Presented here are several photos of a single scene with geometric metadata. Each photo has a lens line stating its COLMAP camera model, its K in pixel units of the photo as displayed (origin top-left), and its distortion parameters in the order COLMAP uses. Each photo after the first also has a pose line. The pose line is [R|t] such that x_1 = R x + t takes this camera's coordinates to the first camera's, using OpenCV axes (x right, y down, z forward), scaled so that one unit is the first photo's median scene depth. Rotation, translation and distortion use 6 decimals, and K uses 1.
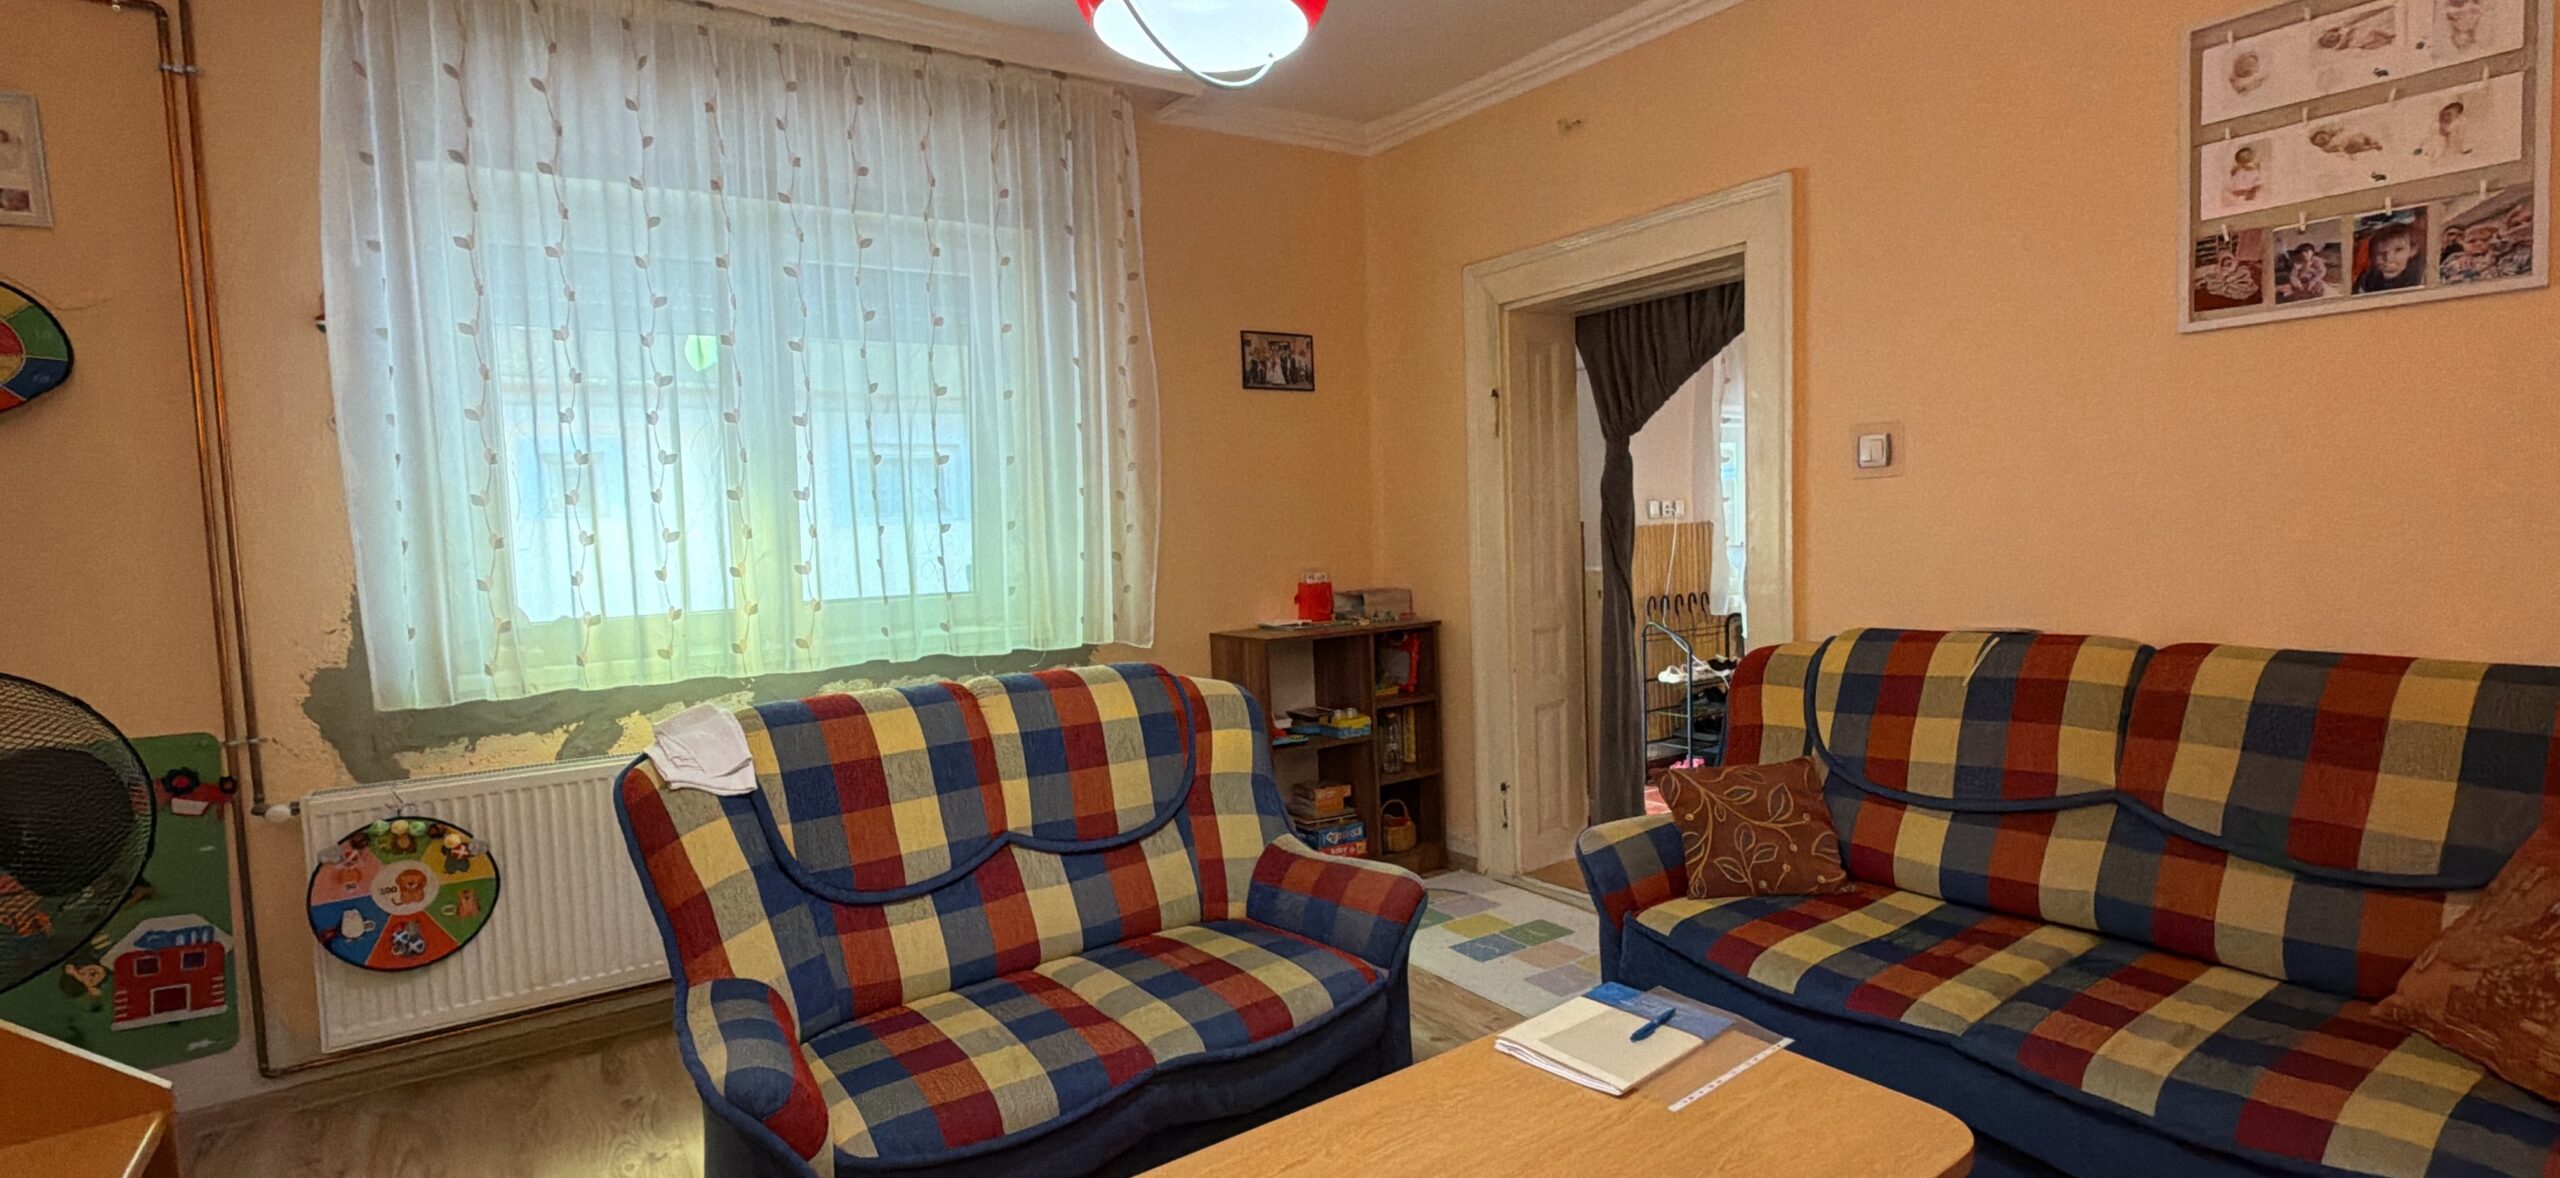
lens RADIAL K [[1170.6, 0, 1280.0], [0, 1170.6, 589.0], [0, 0, 1]] dist [0.001560, 0.000376]
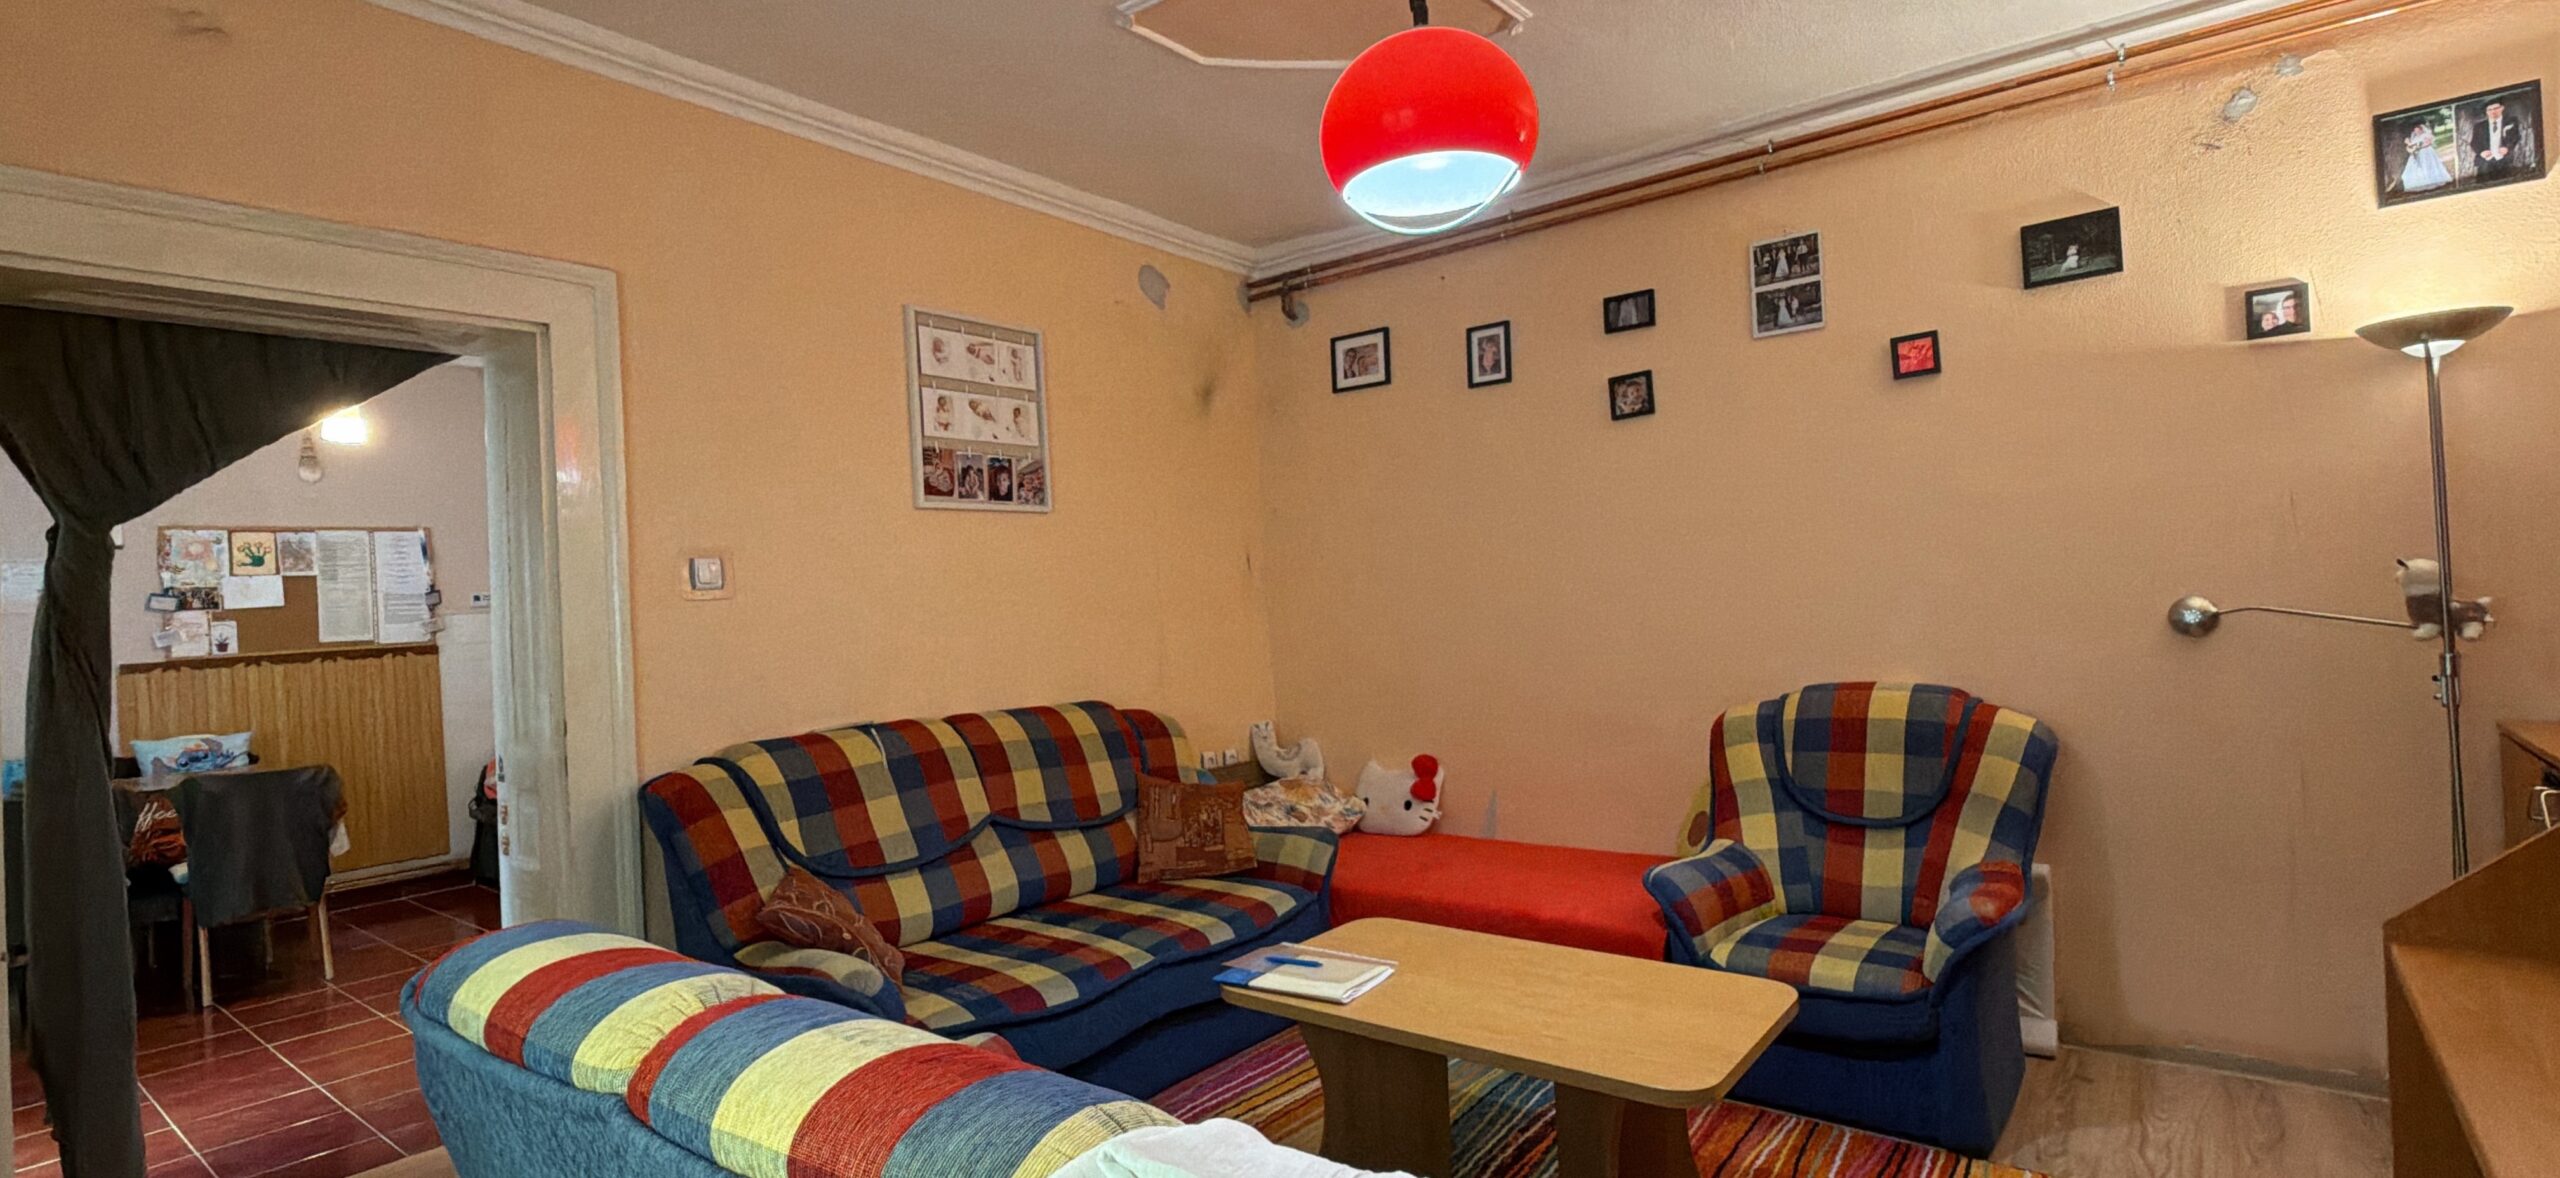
lens RADIAL K [[1170.6, 0, 1280.0], [0, 1170.6, 589.0], [0, 0, 1]] dist [0.001560, 0.000376]
pose [[-0.279783, 0.060564, 0.958151, -0.825407], [0.110054, 0.993453, -0.030660, -0.023623], [-0.953735, 0.096870, -0.284616, 1.083612]]
